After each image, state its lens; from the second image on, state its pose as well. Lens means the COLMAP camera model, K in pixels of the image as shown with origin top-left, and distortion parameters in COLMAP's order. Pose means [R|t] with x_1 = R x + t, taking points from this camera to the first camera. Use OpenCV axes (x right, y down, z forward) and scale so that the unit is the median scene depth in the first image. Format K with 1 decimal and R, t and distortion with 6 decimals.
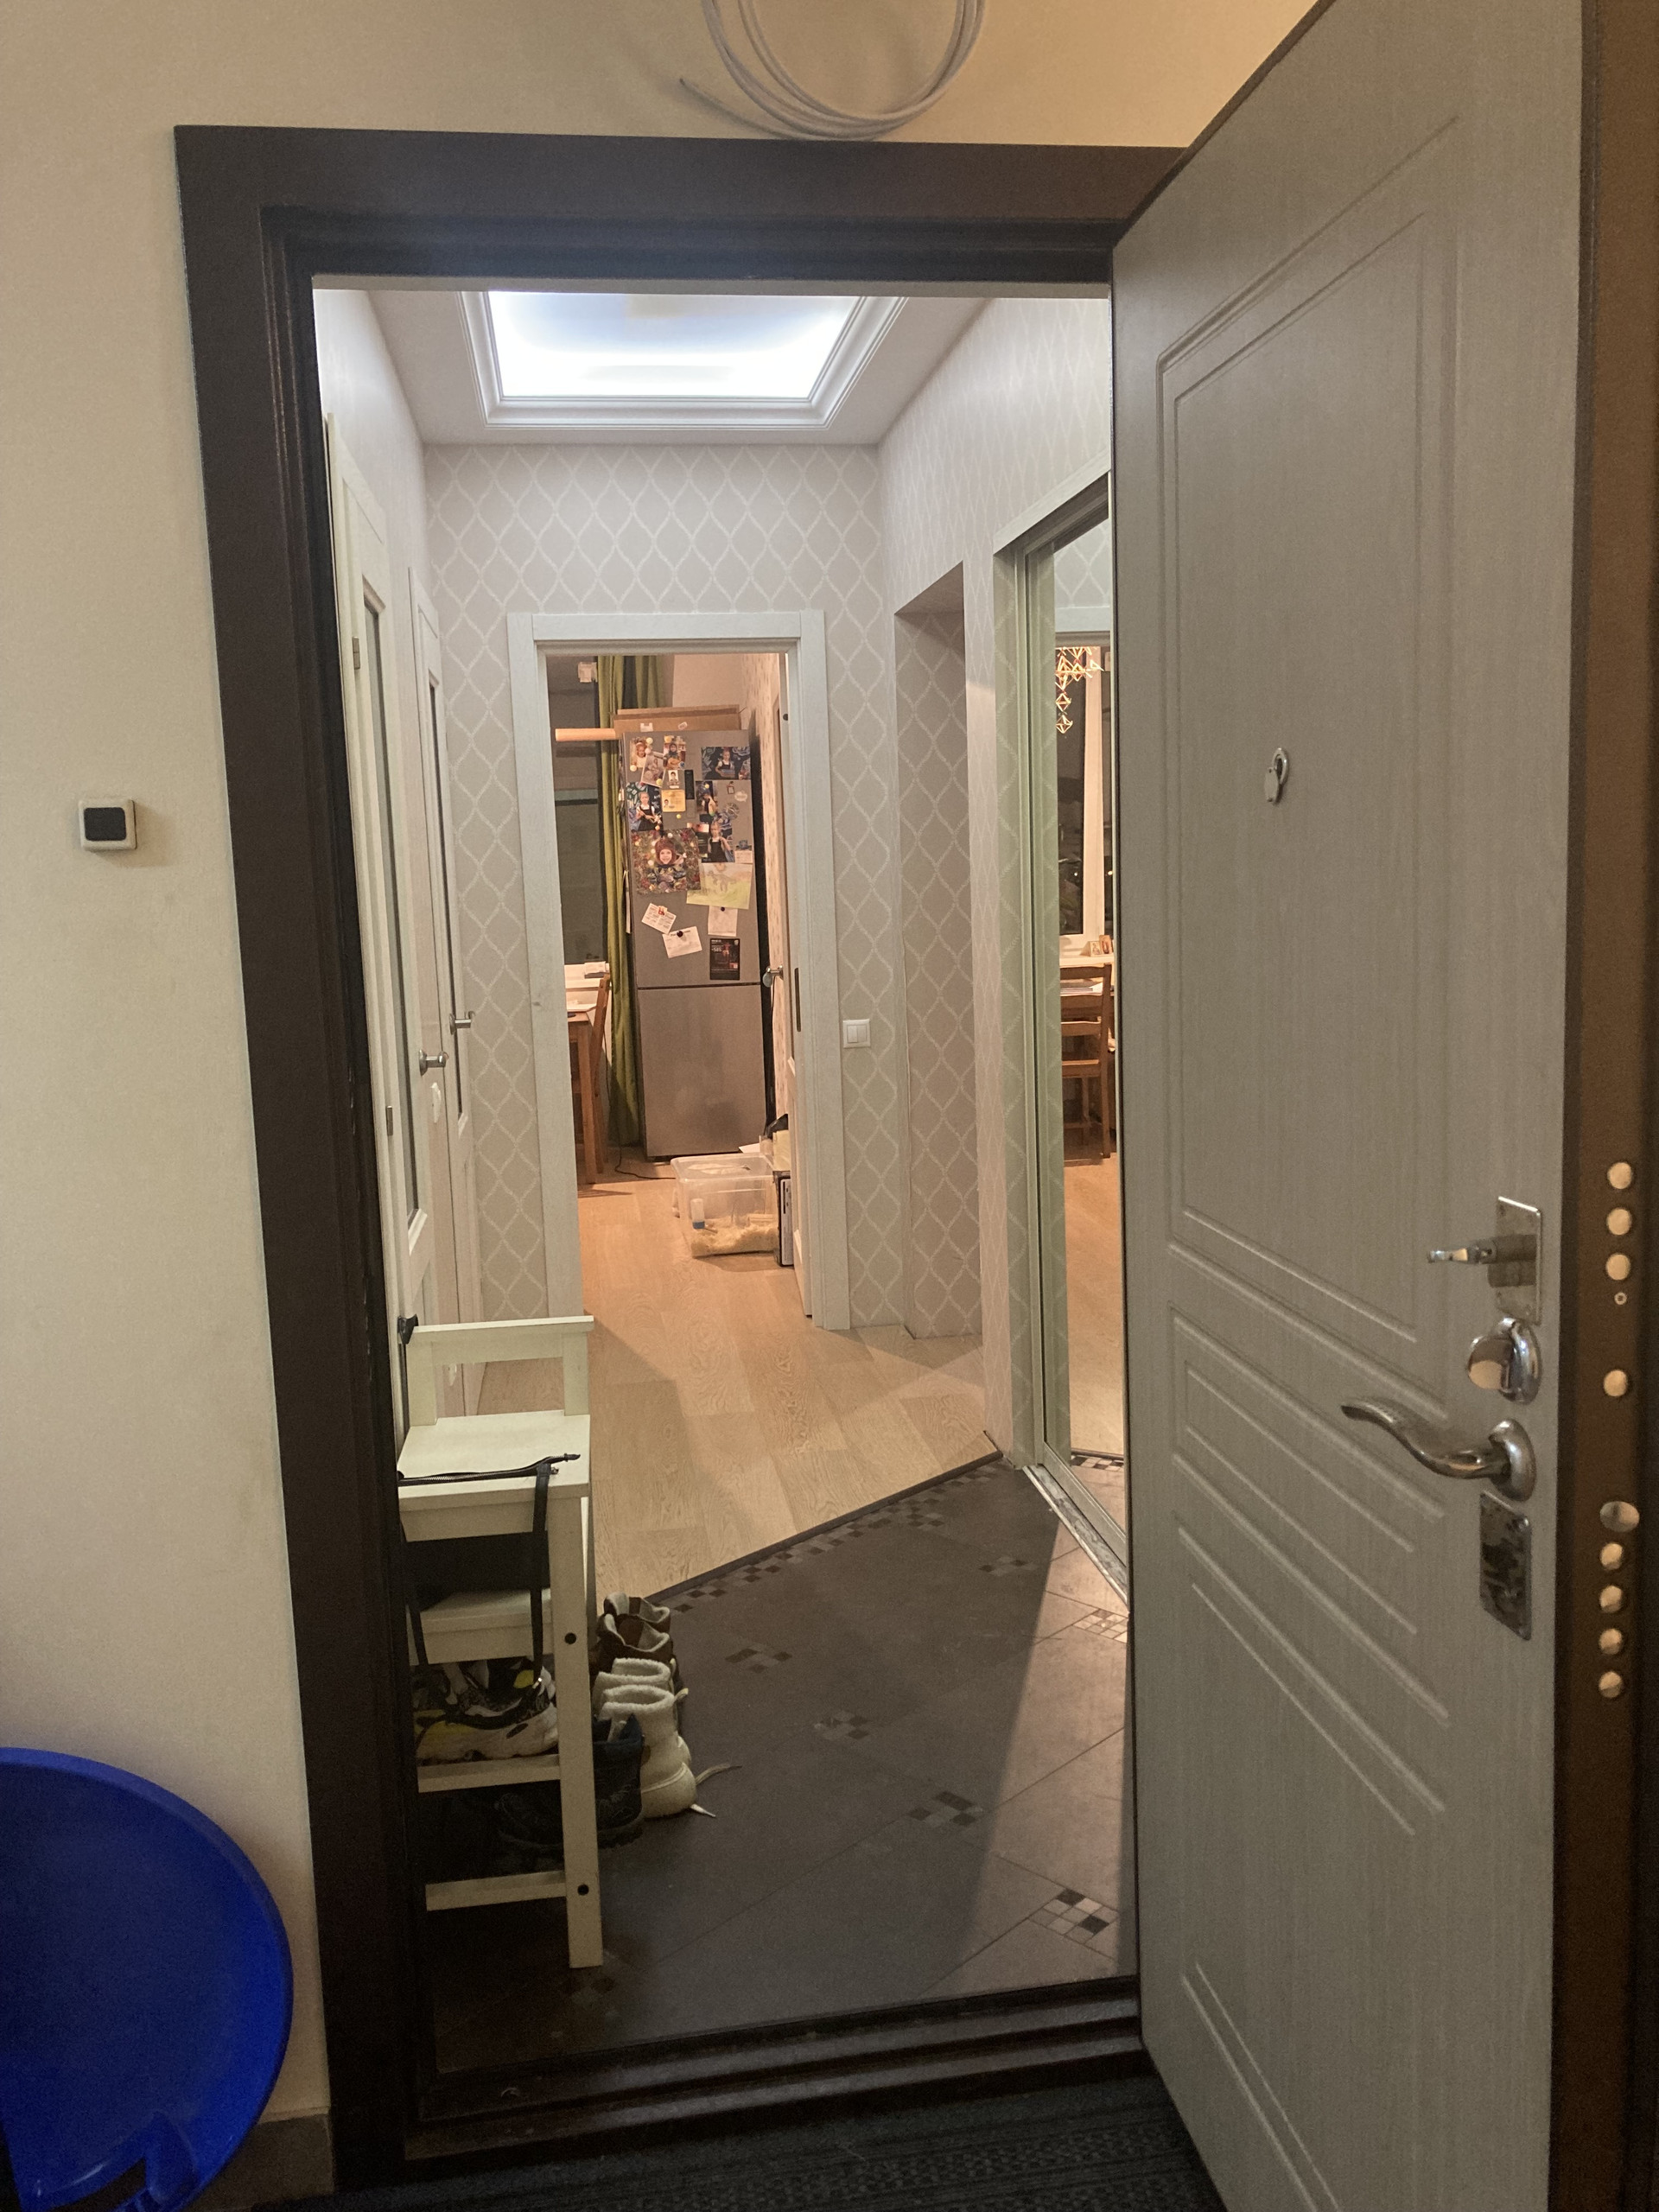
lens RADIAL K [[1881.7, 0, 829.5], [0, 1881.7, 1106.0], [0, 0, 1]] dist [0.071250, -0.157710]
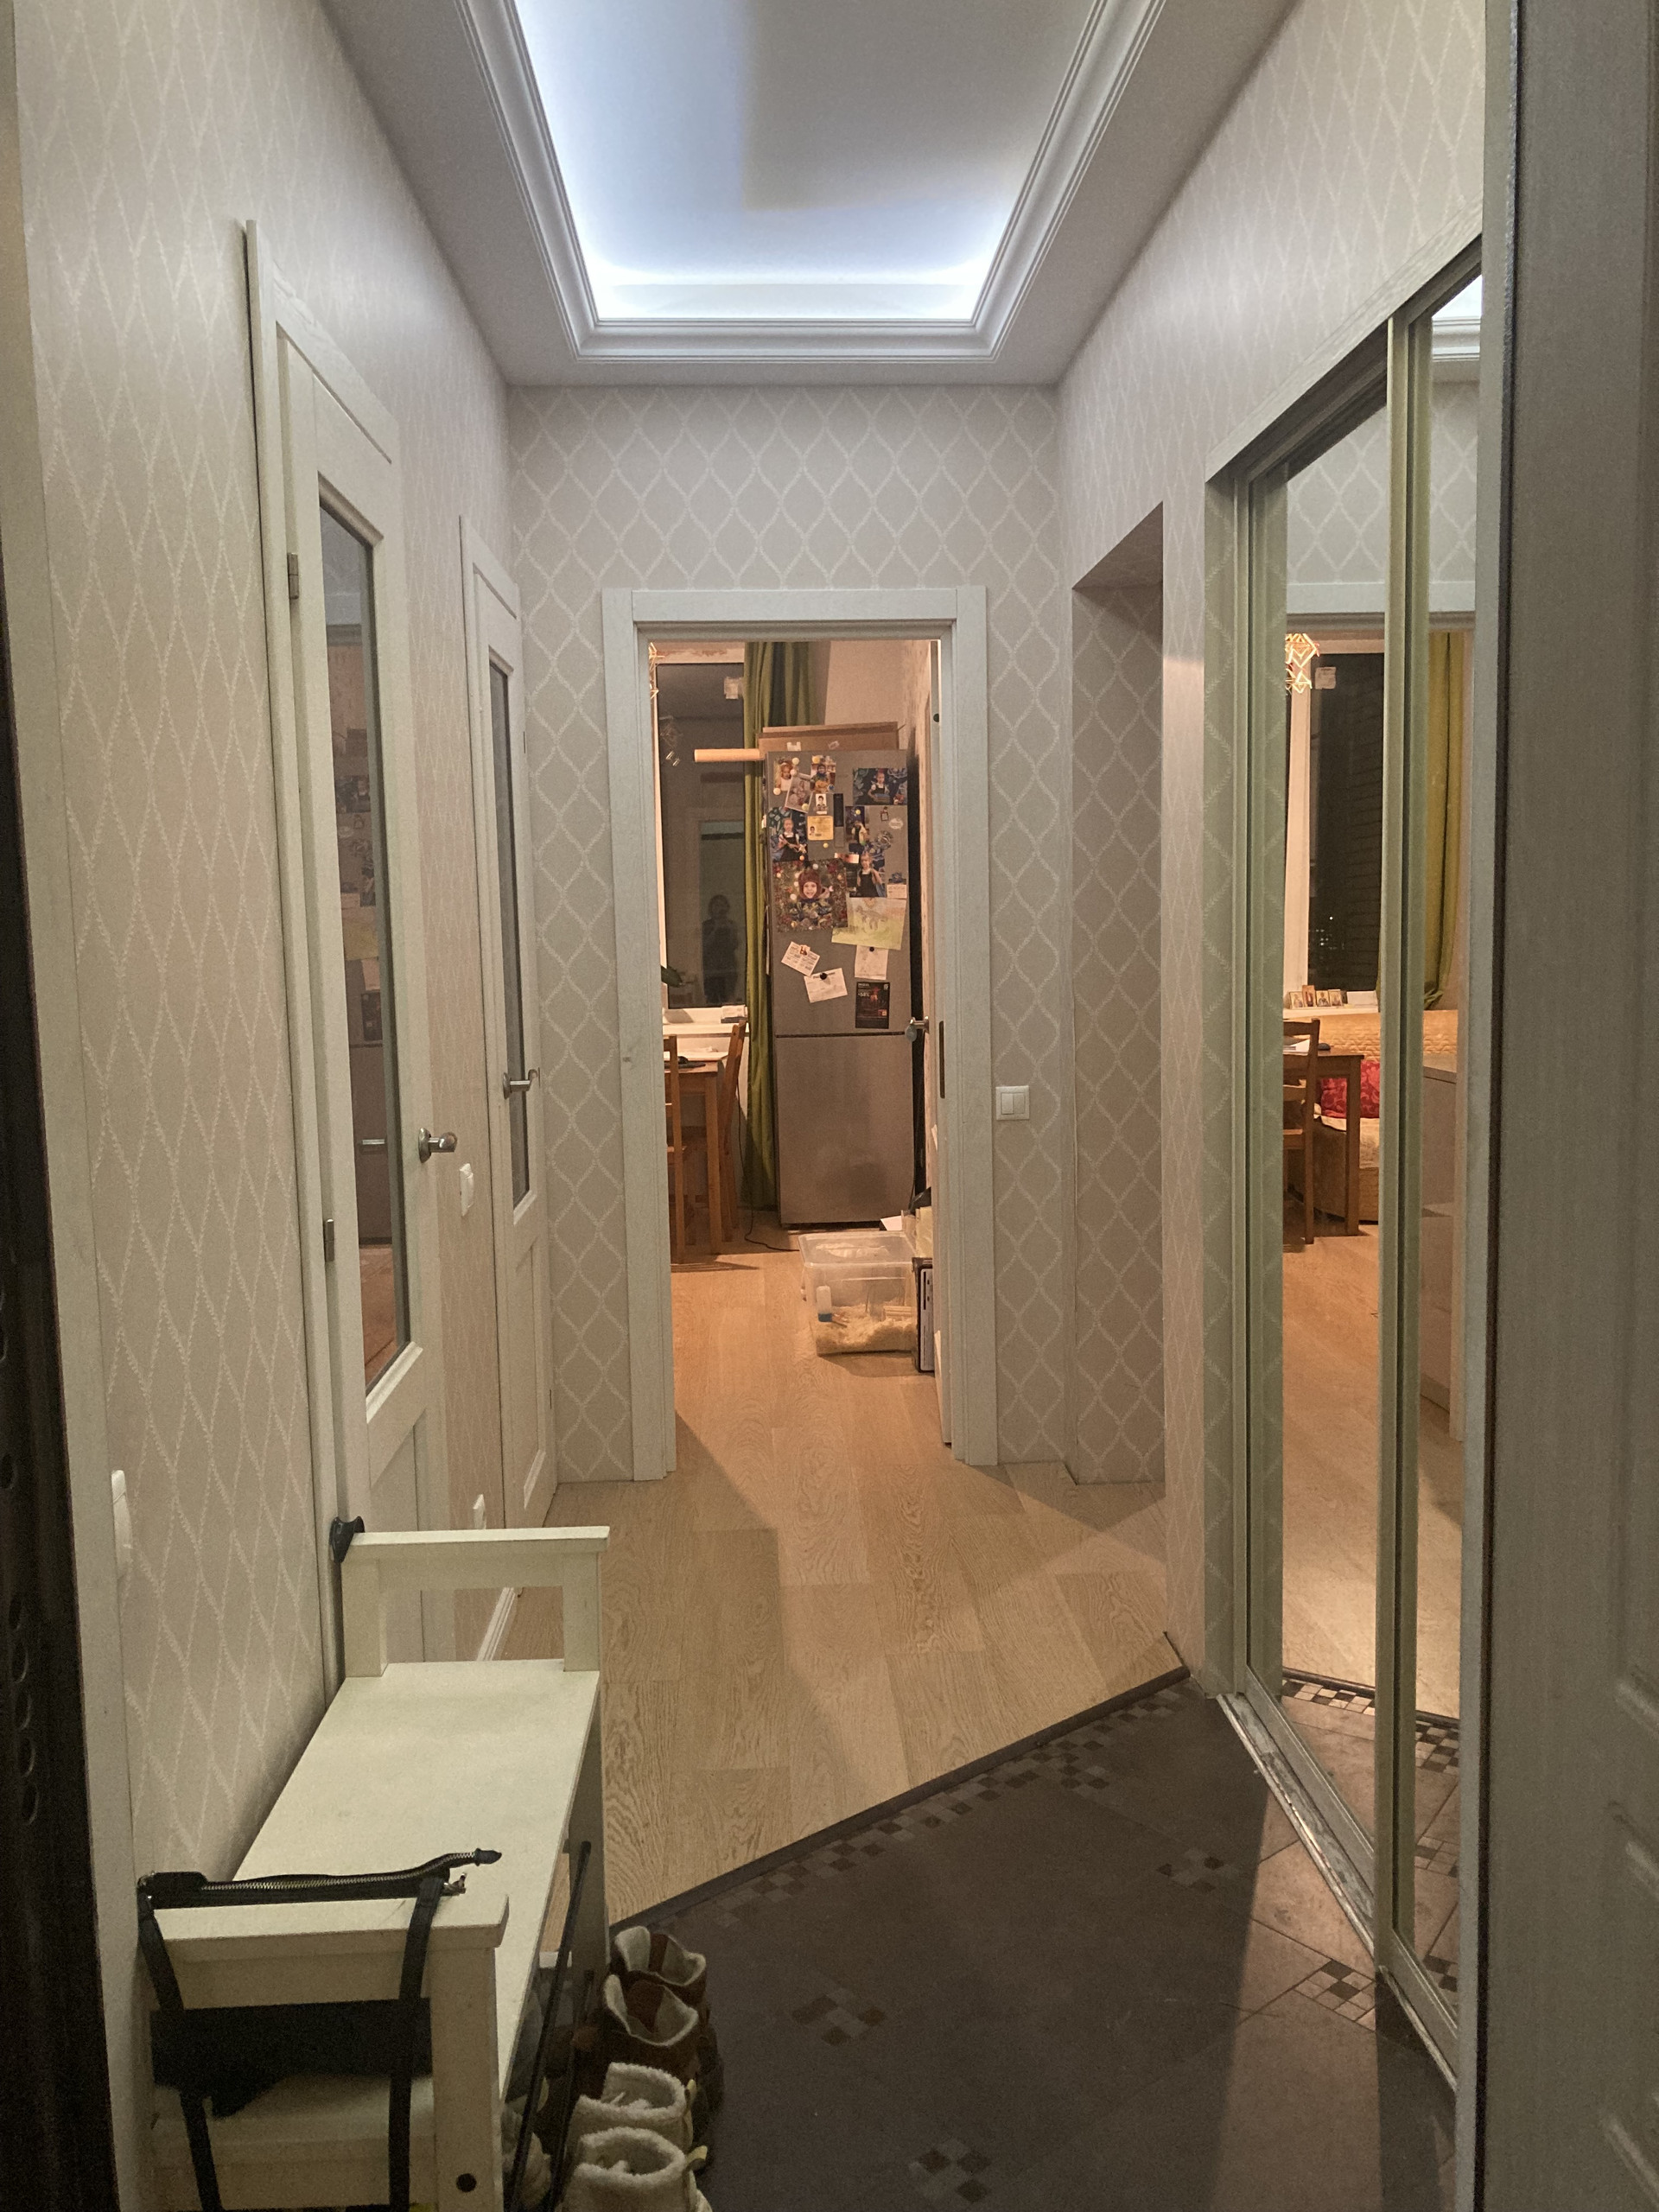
lens RADIAL K [[1881.7, 0, 829.5], [0, 1881.7, 1106.0], [0, 0, 1]] dist [0.071250, -0.157710]
pose [[0.995638, 0.024448, -0.090037, 0.009058], [-0.026395, 0.999441, -0.020499, -0.019468], [0.089486, 0.022786, 0.995727, 0.188255]]
